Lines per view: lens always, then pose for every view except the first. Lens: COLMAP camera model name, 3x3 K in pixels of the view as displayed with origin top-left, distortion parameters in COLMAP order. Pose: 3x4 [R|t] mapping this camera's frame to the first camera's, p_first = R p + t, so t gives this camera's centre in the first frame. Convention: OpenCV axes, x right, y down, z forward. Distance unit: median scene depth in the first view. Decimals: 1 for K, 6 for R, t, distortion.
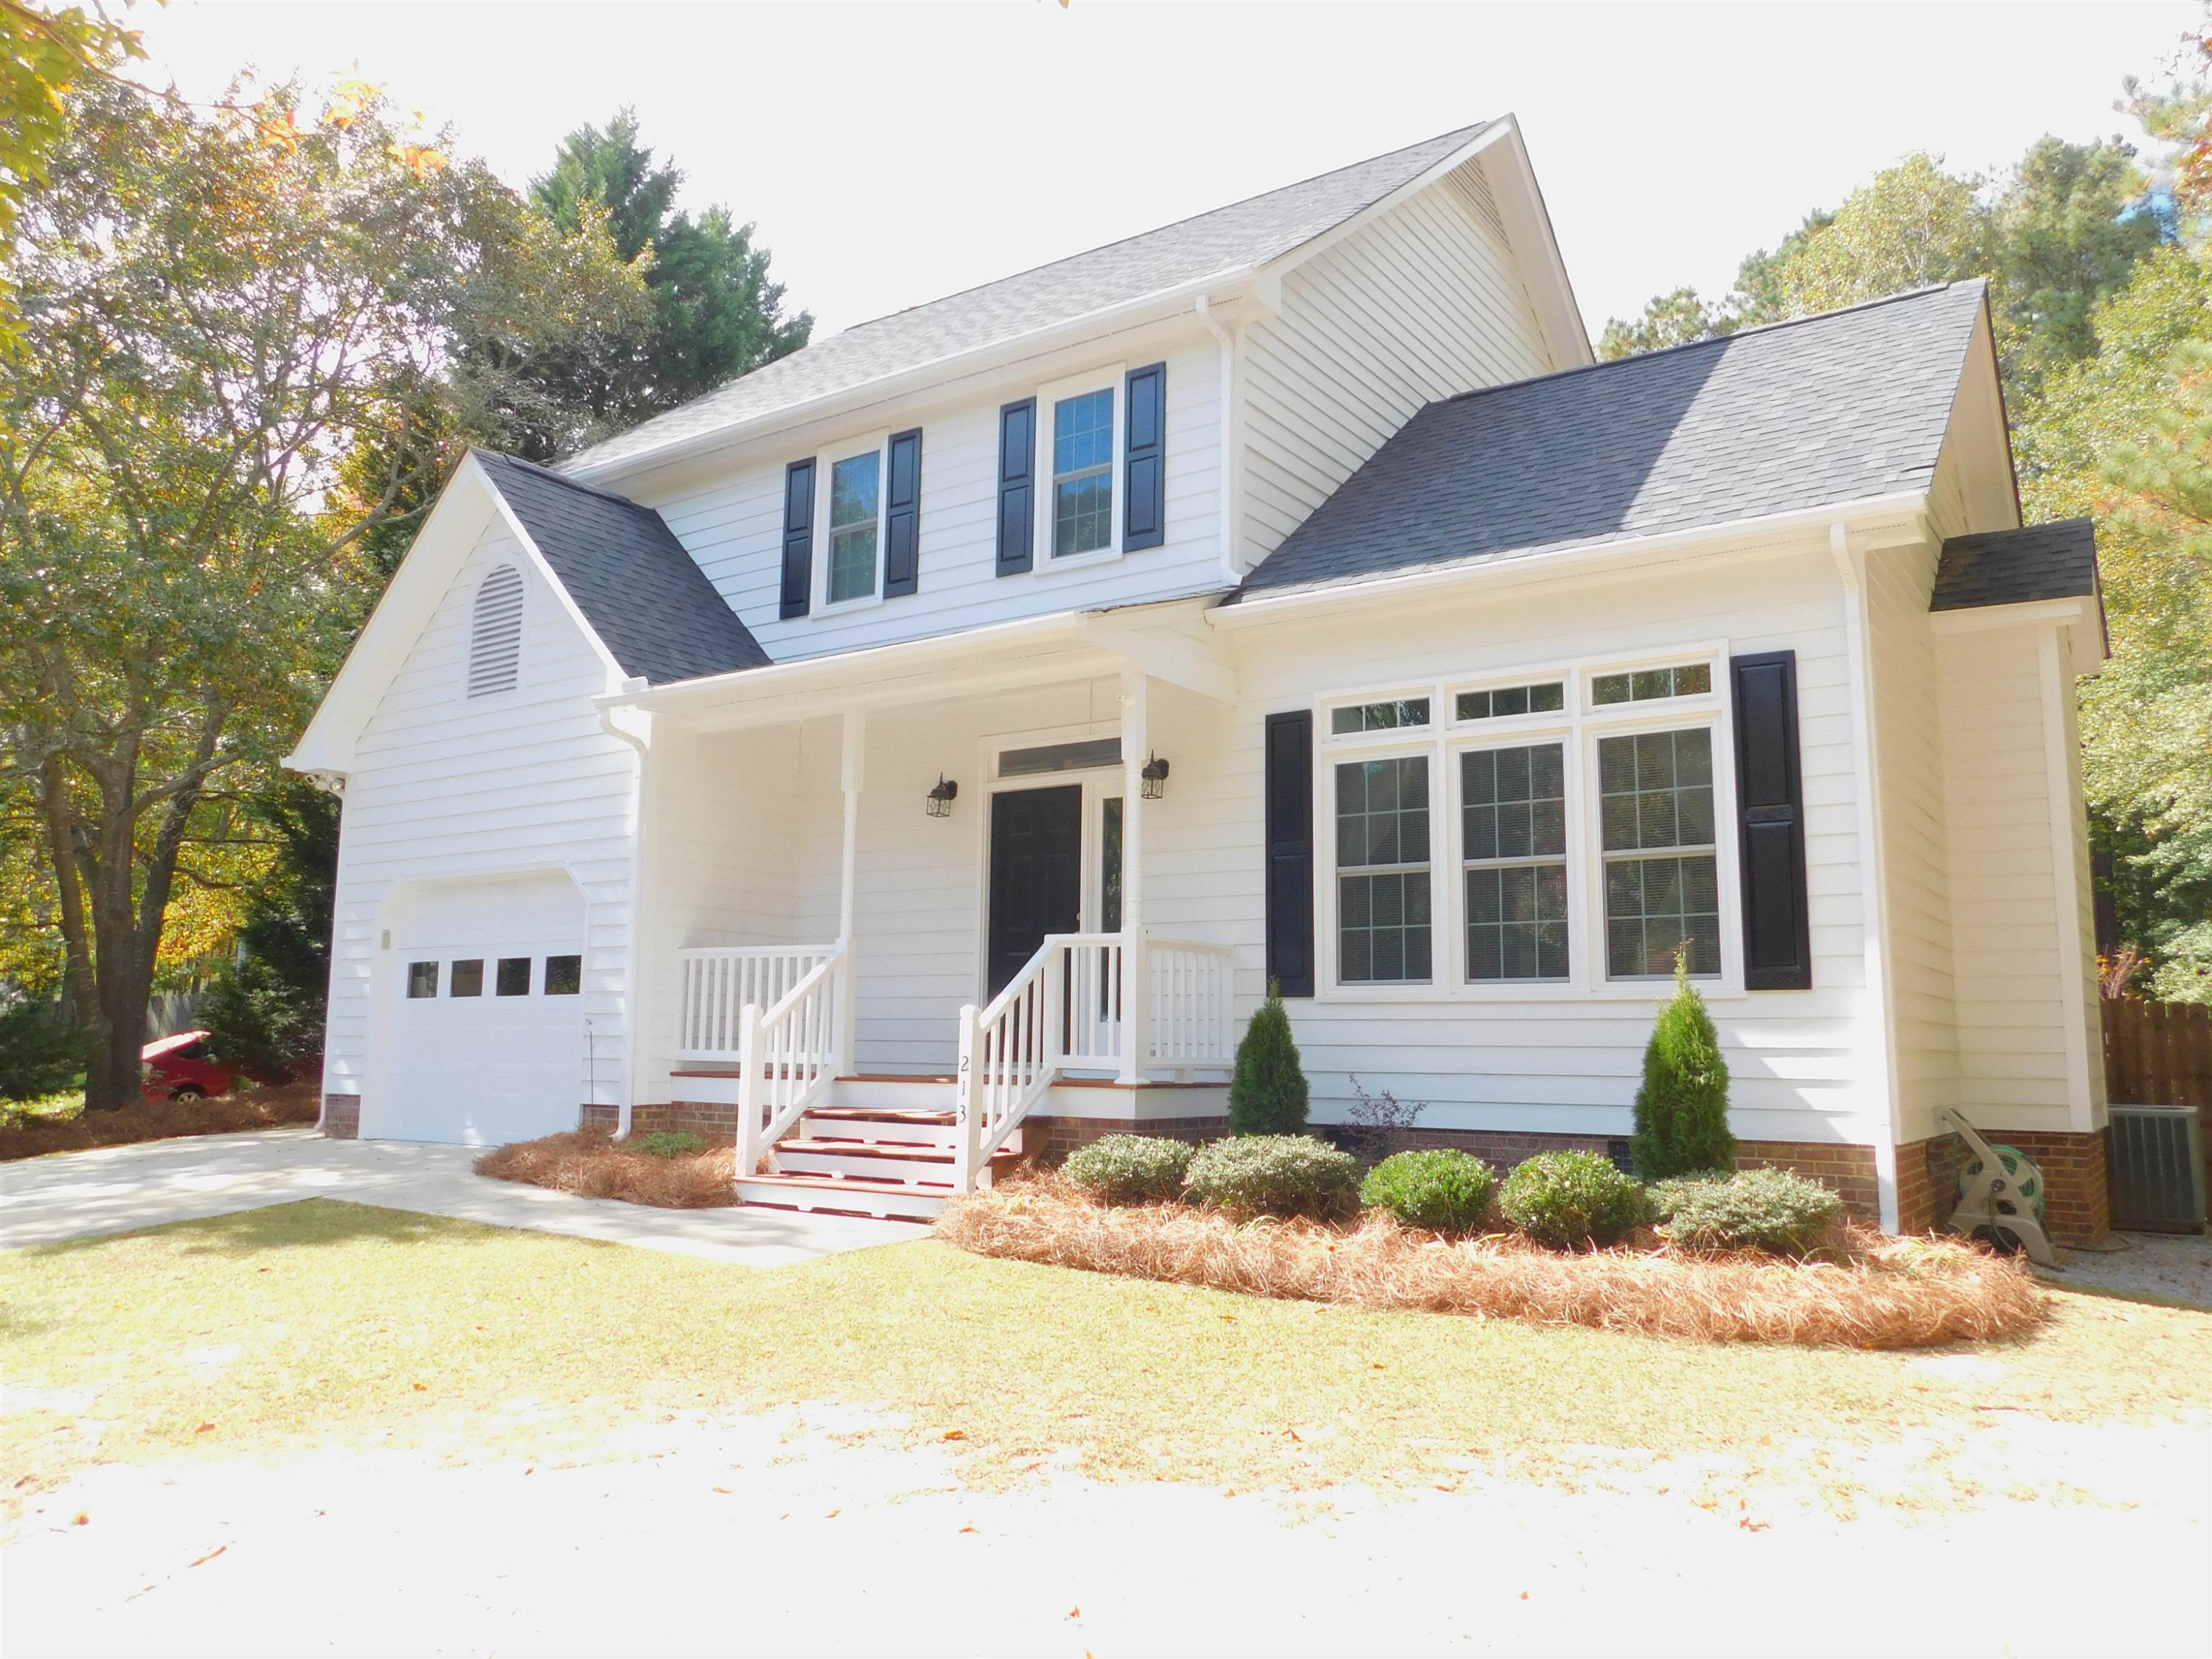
lens RADIAL K [[1615.6, 0, 1102.5], [0, 1615.6, 826.8], [0, 0, 1]] dist [-0.002628, -0.001491]
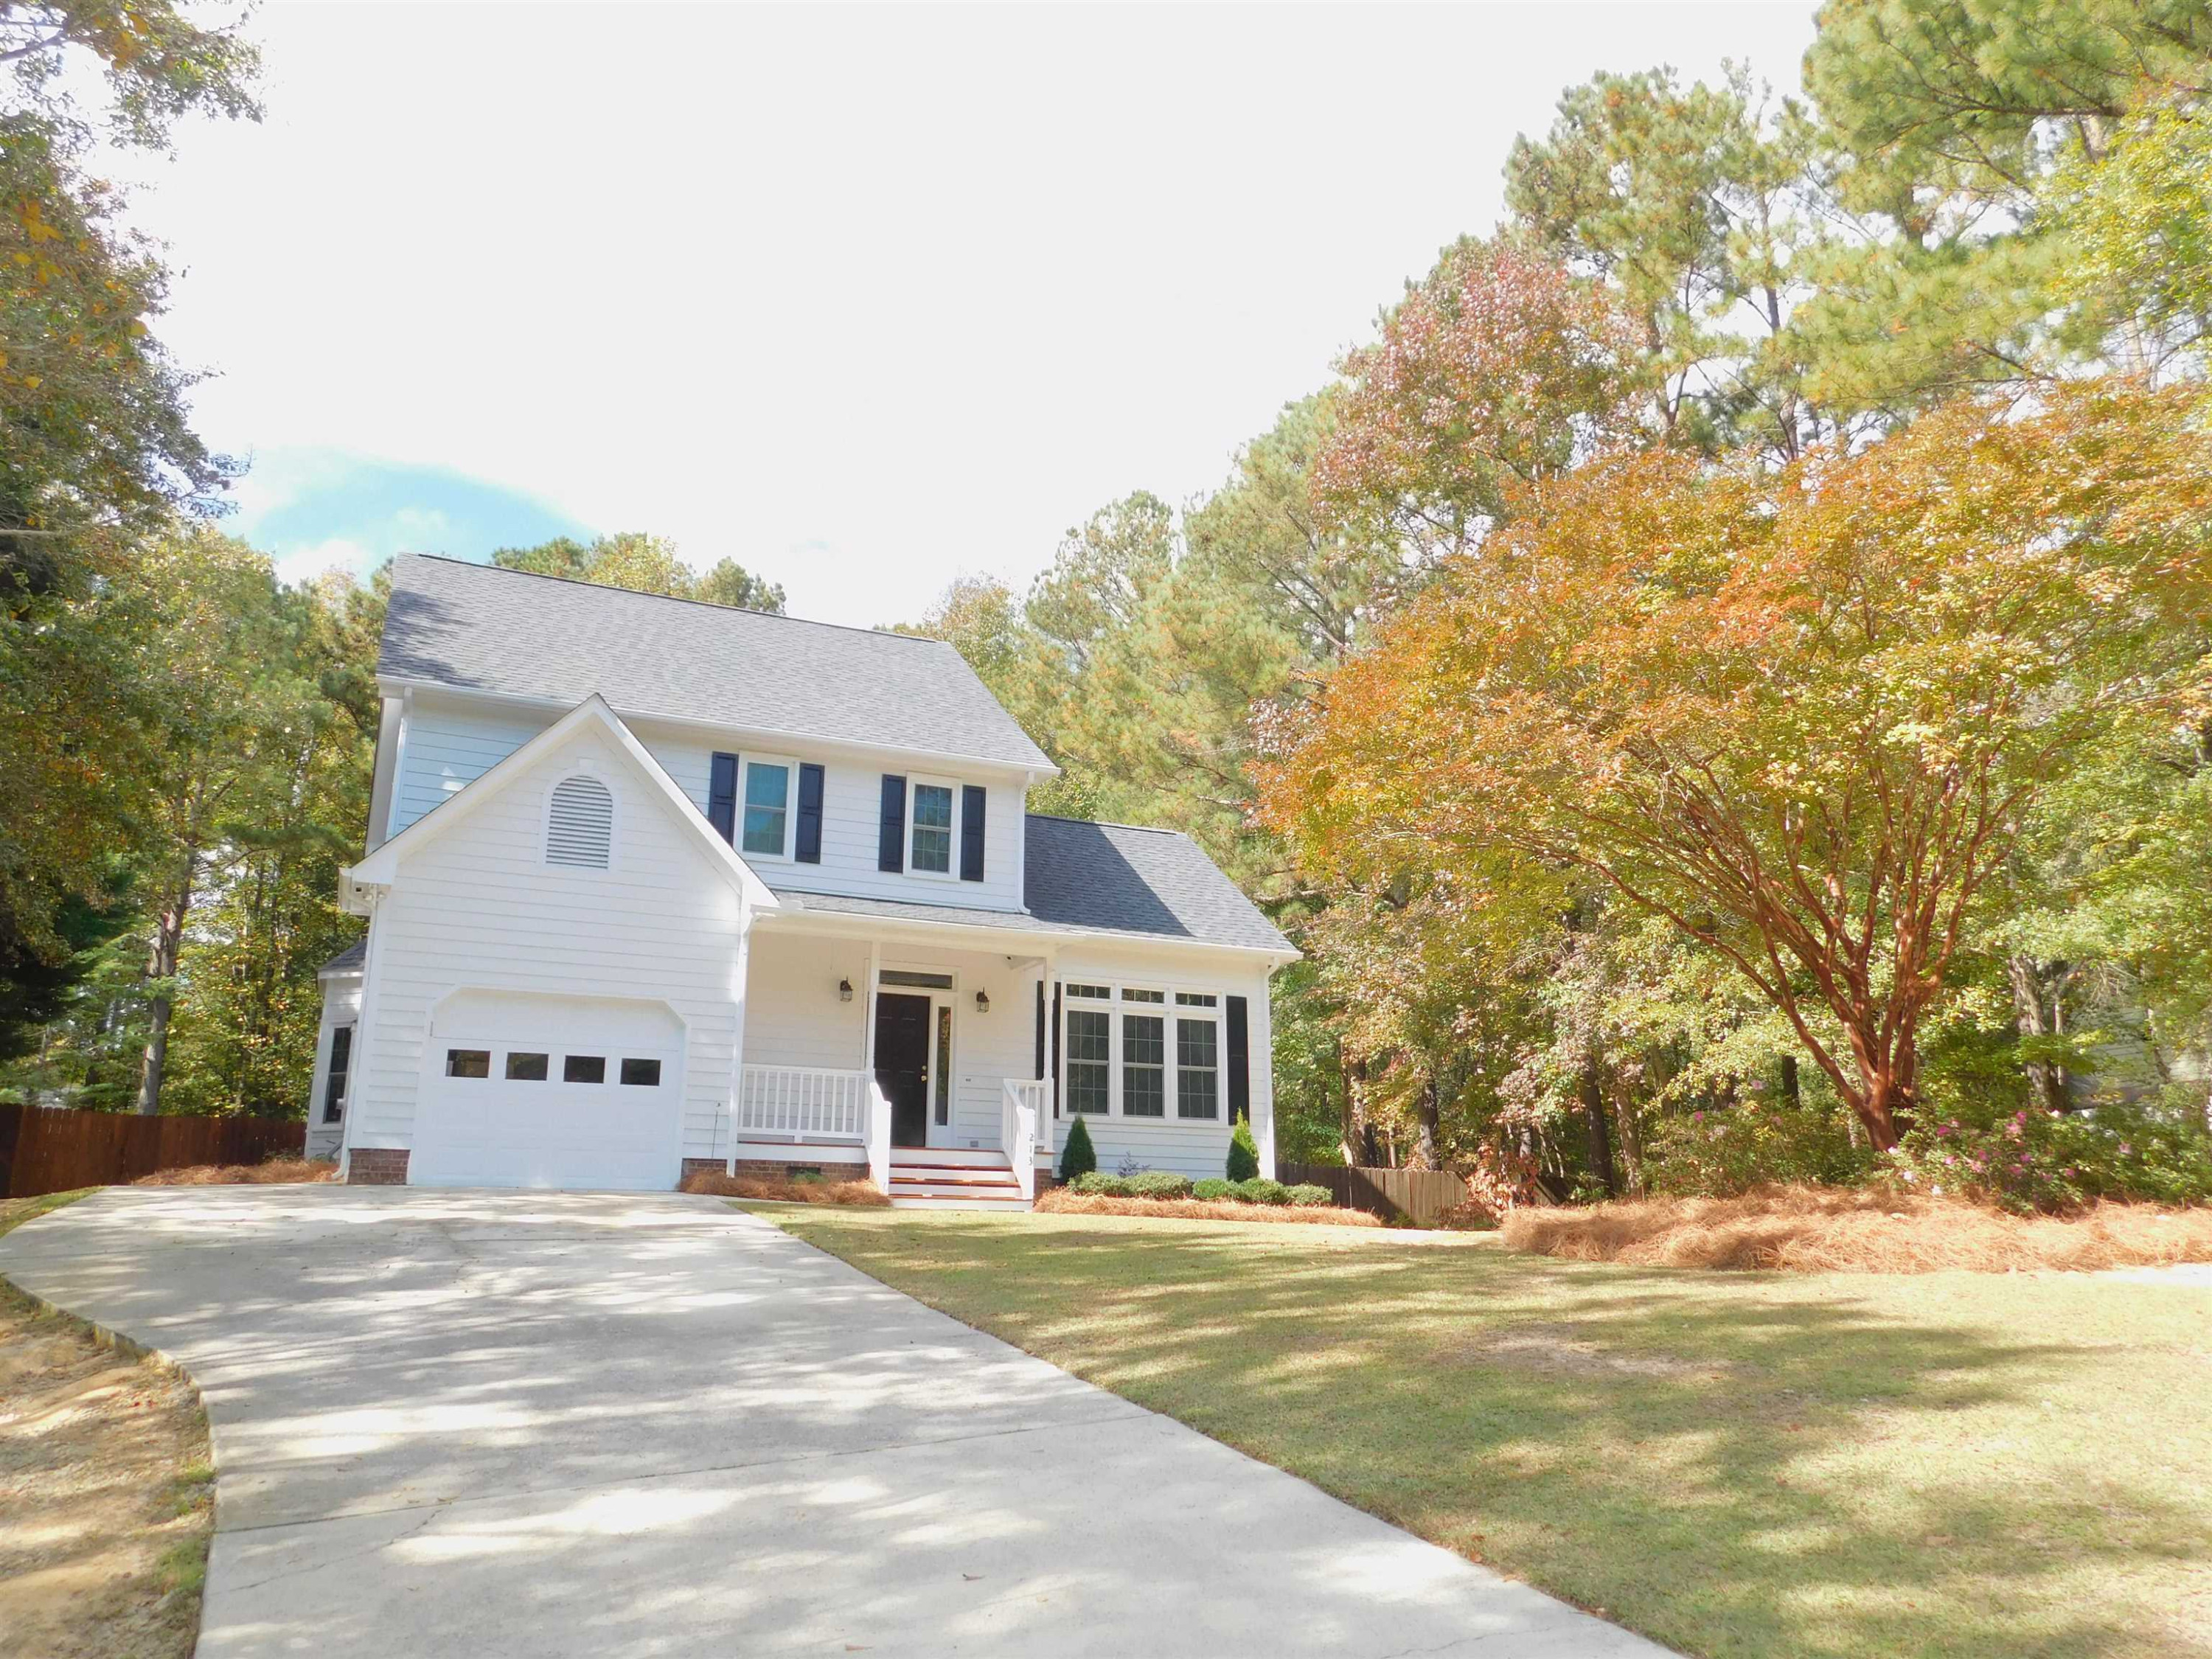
lens RADIAL K [[1615.6, 0, 1103.8], [0, 1615.6, 828.3], [0, 0, 1]] dist [-0.002628, -0.001491]
pose [[0.511533, 0.217909, 0.831174, -1.522710], [-0.117029, 0.975964, -0.183845, 0.104814], [-0.851257, -0.003229, 0.524739, -0.152412]]
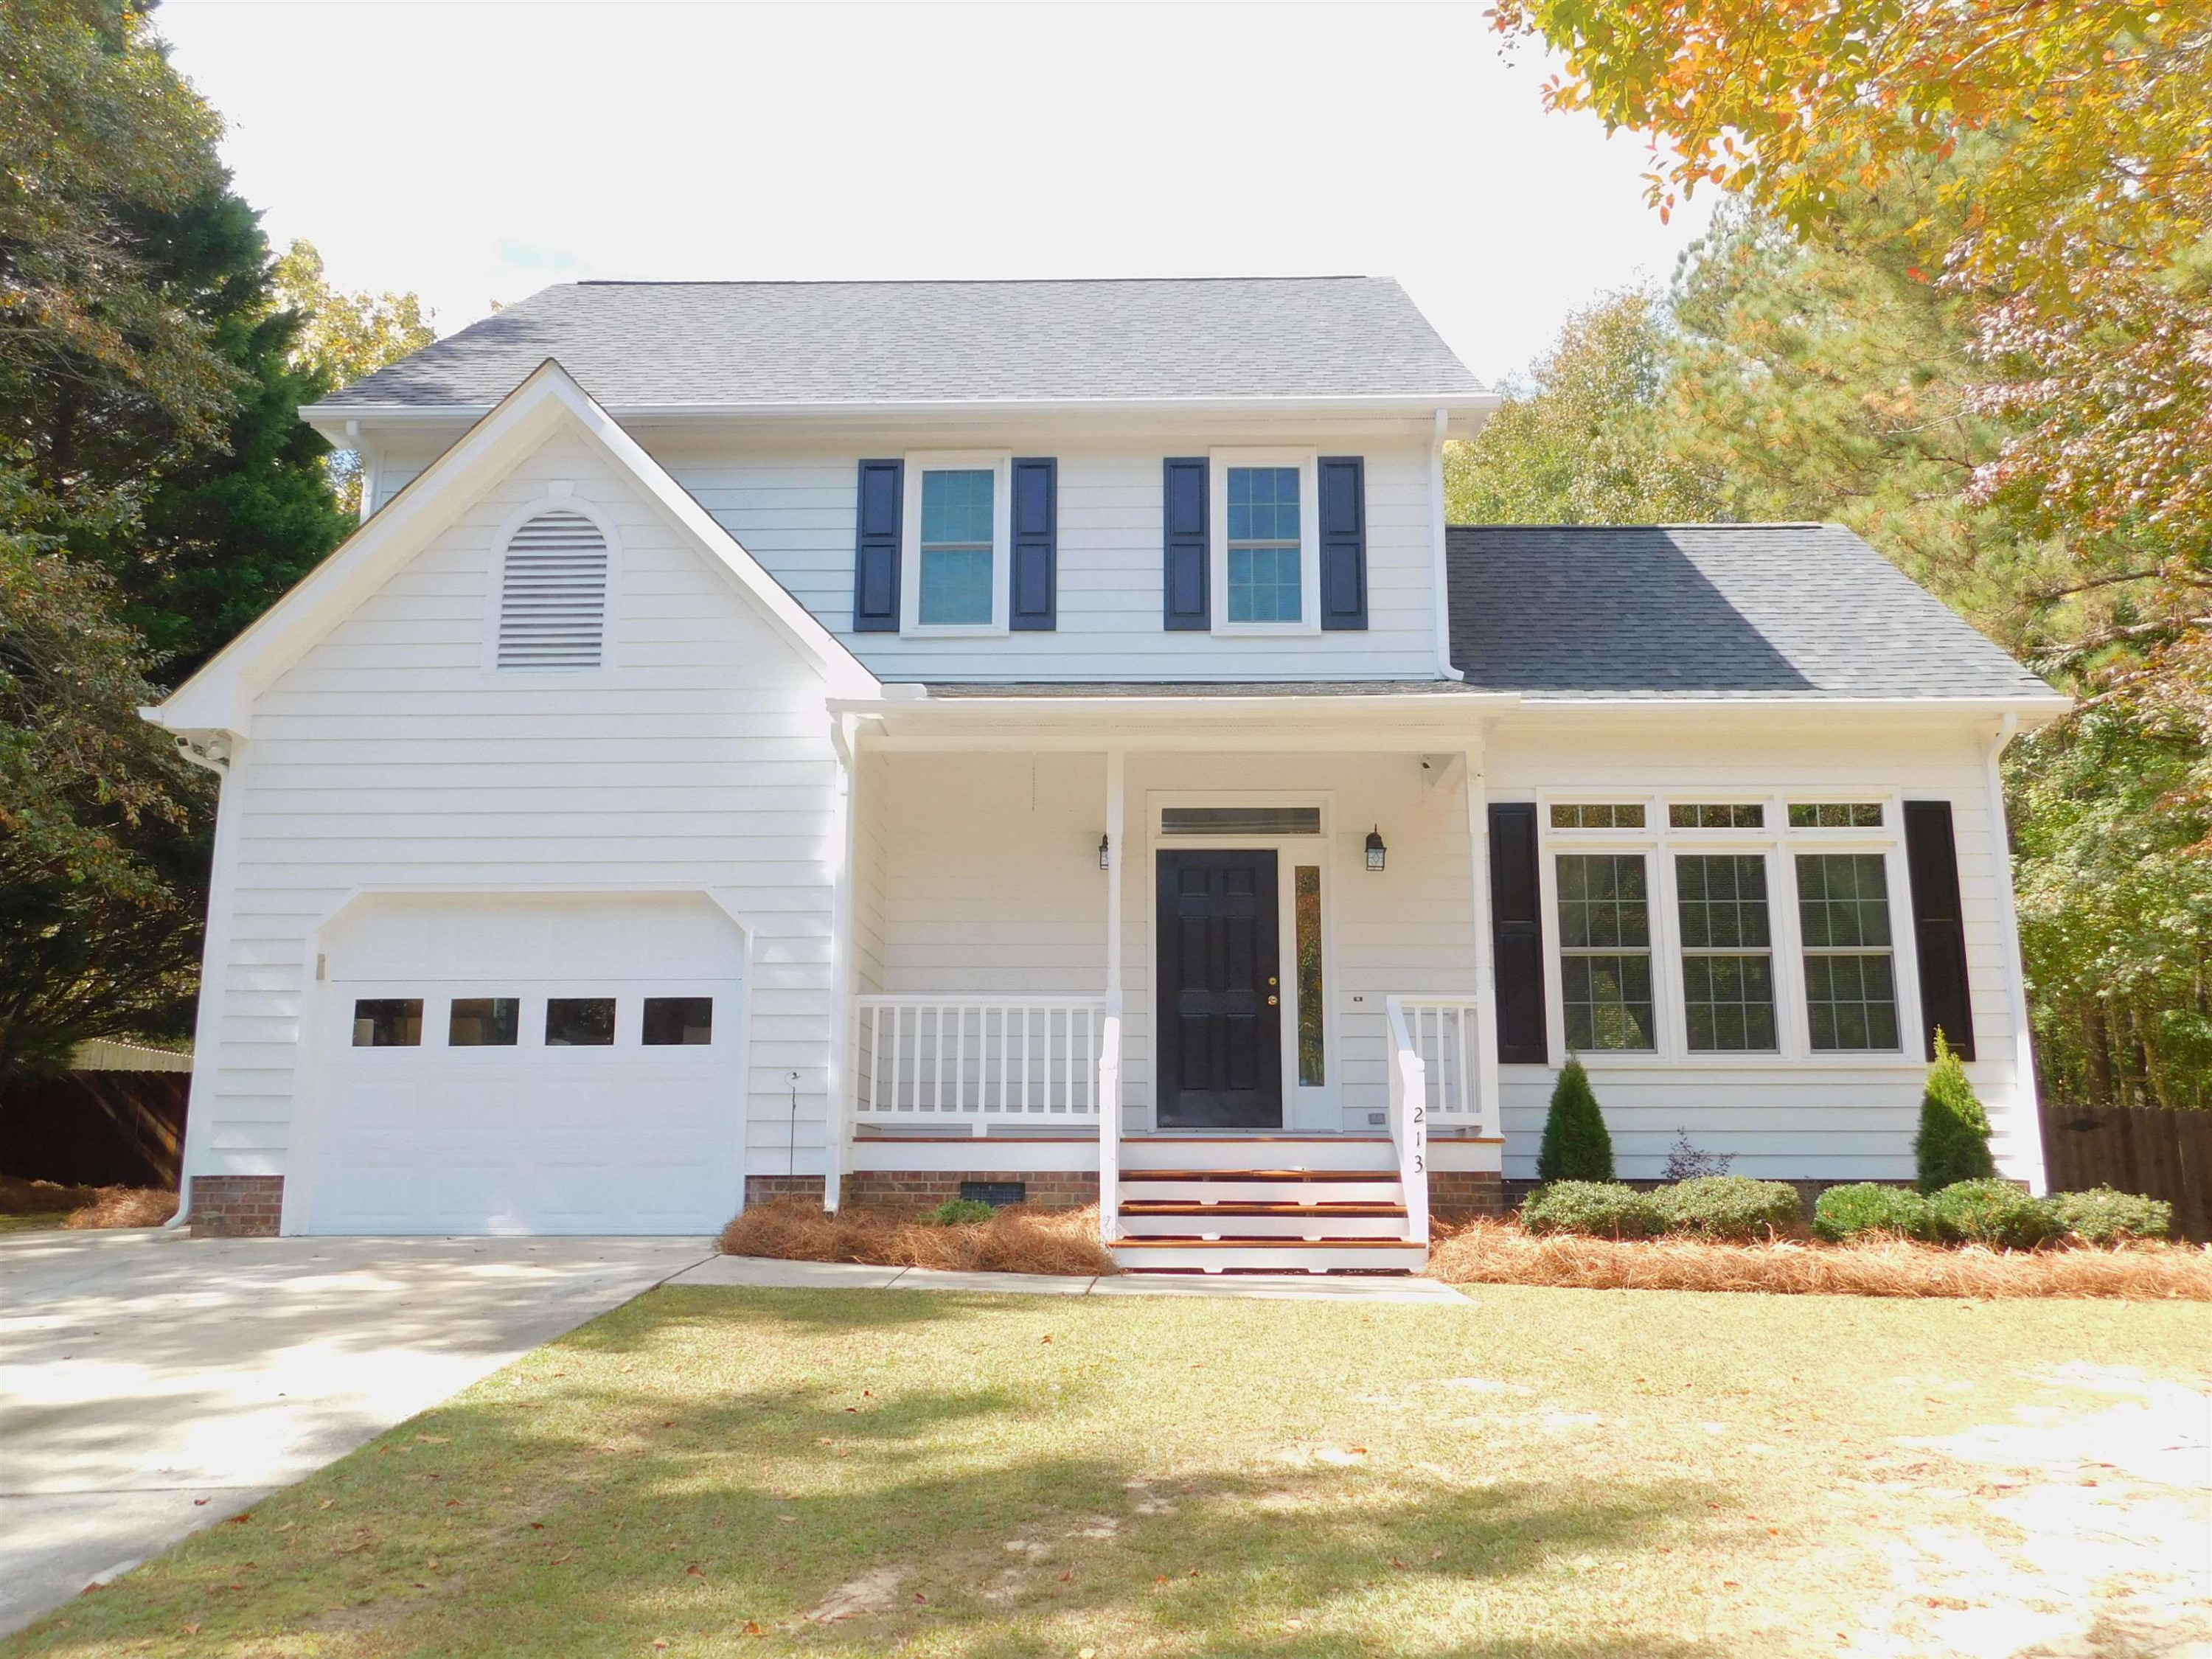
lens RADIAL K [[1759.3, 0, 1117.4], [0, 1759.3, 831.5], [0, 0, 1]] dist [0.004262, -0.009658]
pose [[0.835920, 0.097837, 0.540061, -0.697265], [-0.067761, 0.994853, -0.075345, 0.052323], [-0.544652, 0.026387, 0.838247, 0.135128]]
